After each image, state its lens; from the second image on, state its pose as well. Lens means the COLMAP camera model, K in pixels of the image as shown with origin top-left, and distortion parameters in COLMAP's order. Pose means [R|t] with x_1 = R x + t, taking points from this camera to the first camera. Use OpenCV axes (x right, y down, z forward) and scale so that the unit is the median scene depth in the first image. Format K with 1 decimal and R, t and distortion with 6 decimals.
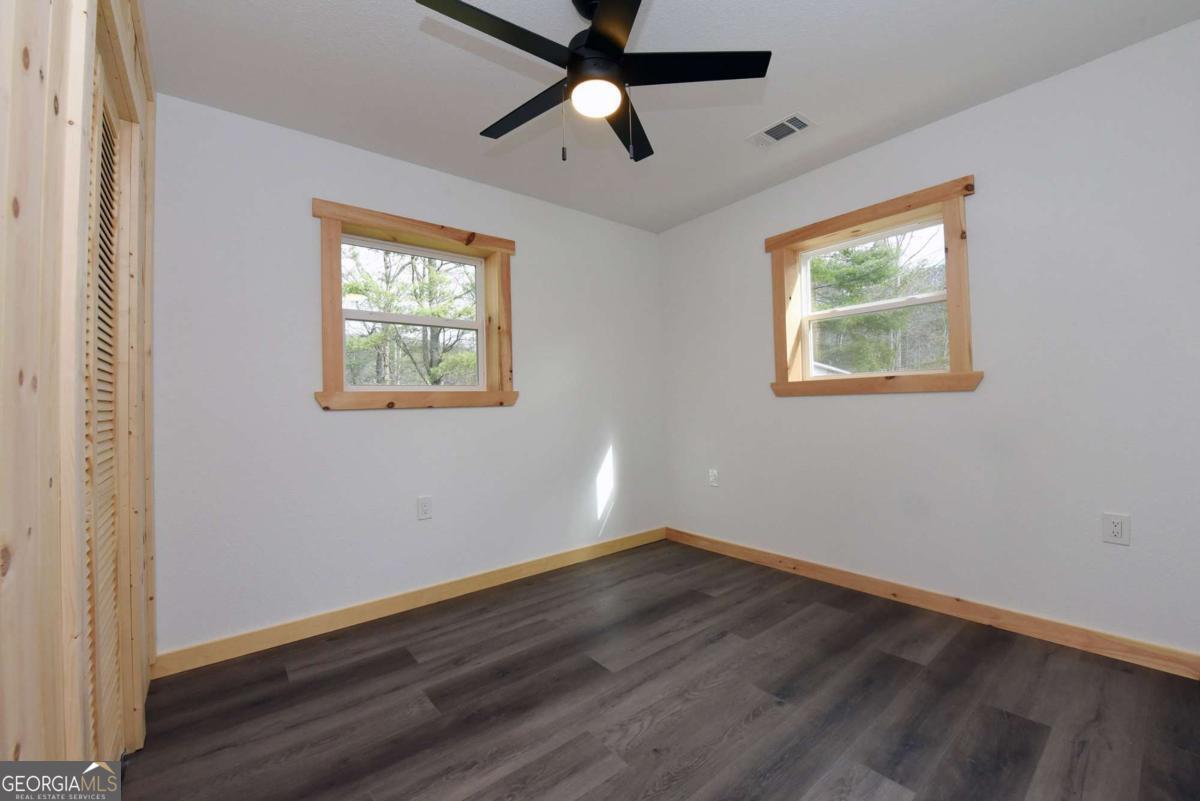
lens RADIAL K [[478.7, 0, 605.2], [0, 478.7, 395.1], [0, 0, 1]] dist [-0.016515, -0.000931]
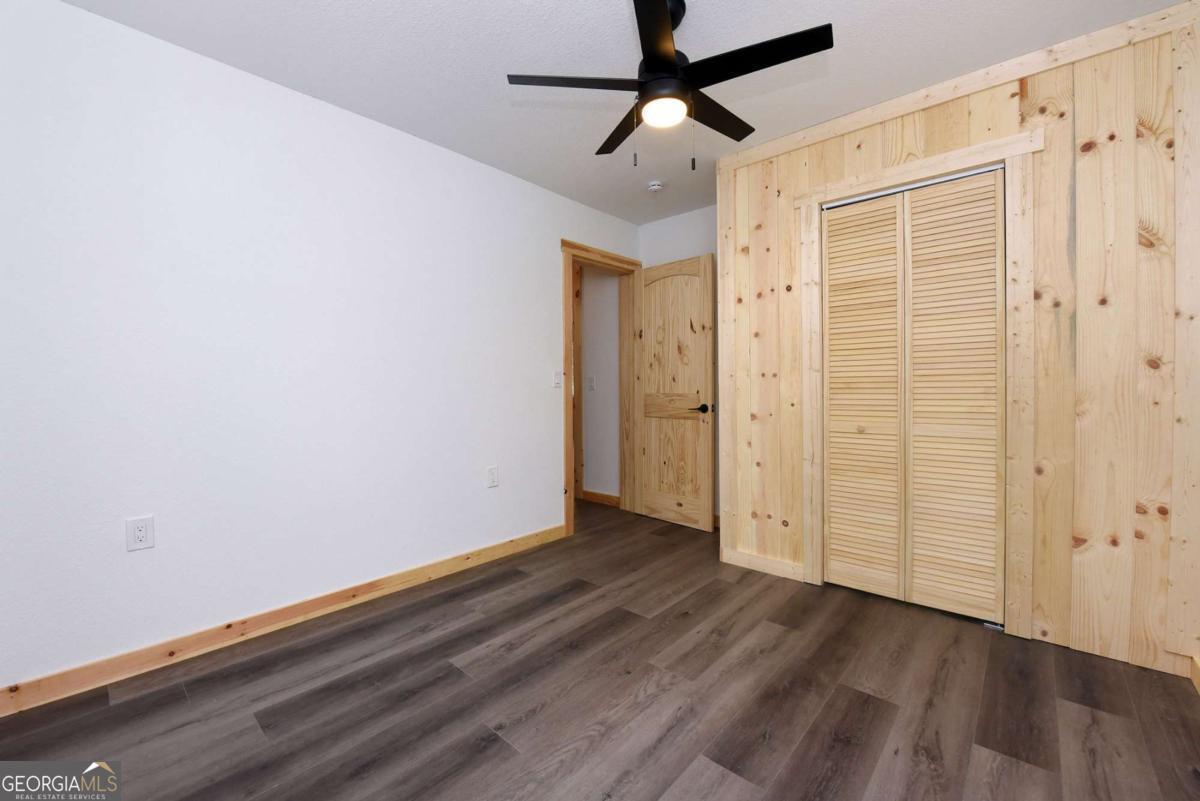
lens RADIAL K [[478.7, 0, 605.2], [0, 478.7, 395.1], [0, 0, 1]] dist [-0.016515, -0.000931]
pose [[-0.987391, 0.035210, -0.154337, 0.293945], [0.034137, 0.999371, 0.009599, 0.021917], [0.154578, 0.004209, -0.987972, 1.954885]]
